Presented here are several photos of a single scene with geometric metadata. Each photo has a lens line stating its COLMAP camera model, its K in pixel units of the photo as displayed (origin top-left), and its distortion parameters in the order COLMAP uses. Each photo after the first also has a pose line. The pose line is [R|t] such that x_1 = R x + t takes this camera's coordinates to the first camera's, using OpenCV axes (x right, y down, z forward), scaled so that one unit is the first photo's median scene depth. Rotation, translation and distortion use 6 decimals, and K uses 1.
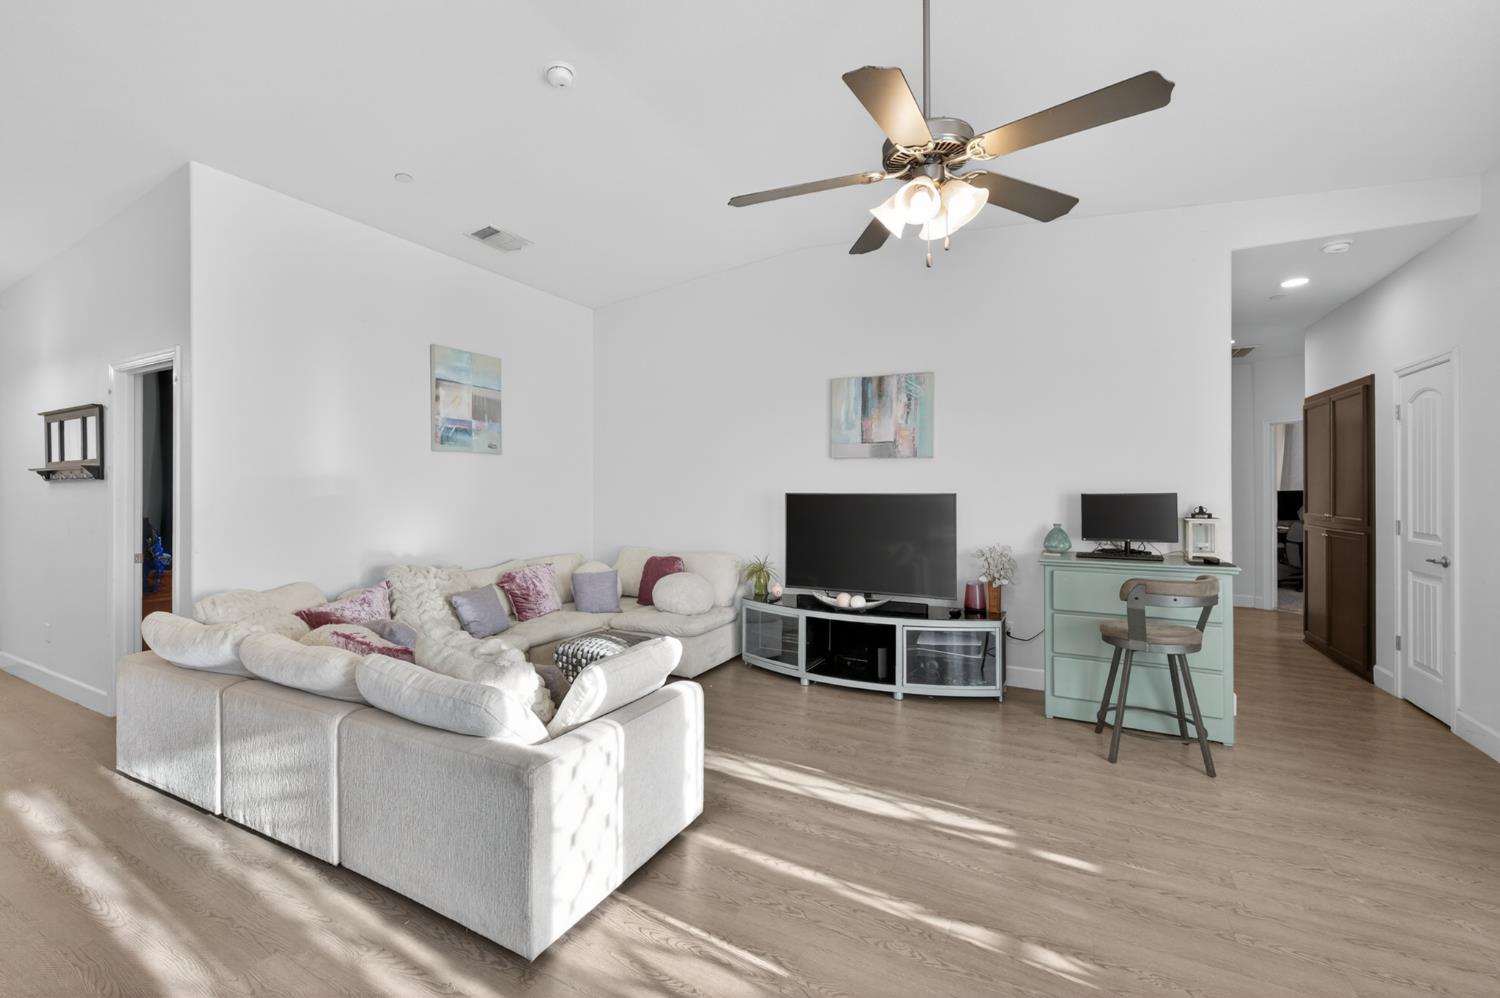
lens RADIAL K [[604.4, 0, 750.0], [0, 604.4, 499.0], [0, 0, 1]] dist [-0.000107, -0.000037]
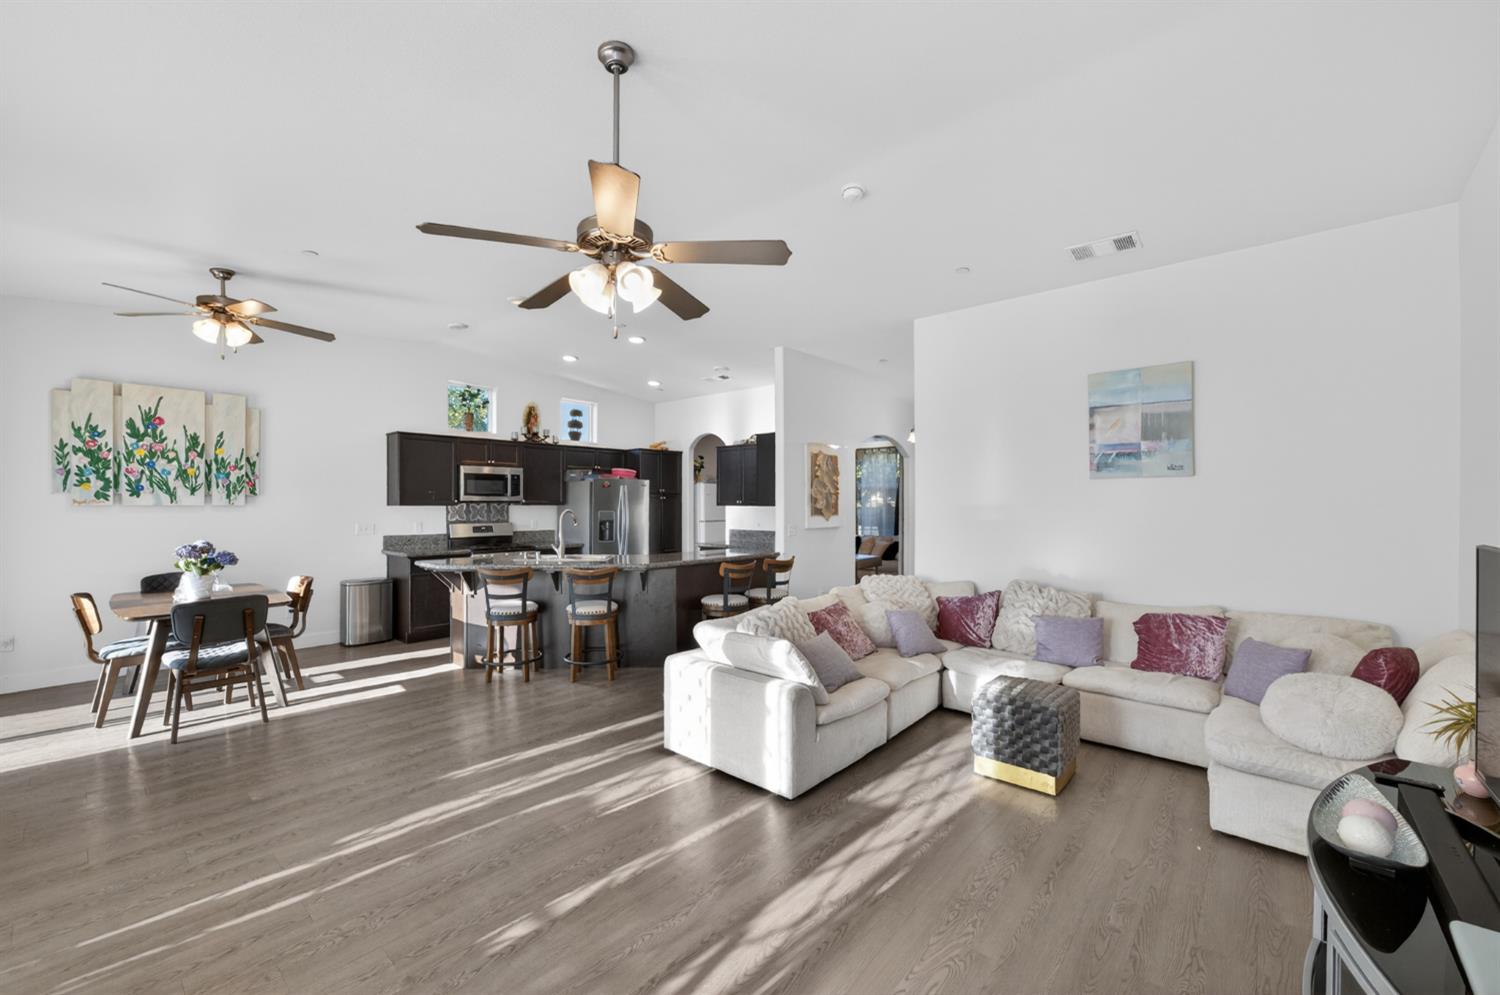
lens RADIAL K [[629.4, 0, 750.0], [0, 629.4, 497.5], [0, 0, 1]] dist [0.001115, 0.000263]
pose [[-0.231067, -0.006717, -0.972915, 0.638920], [-0.018416, 0.999827, -0.002529, -0.034061], [0.972764, 0.017332, -0.231151, 0.680844]]
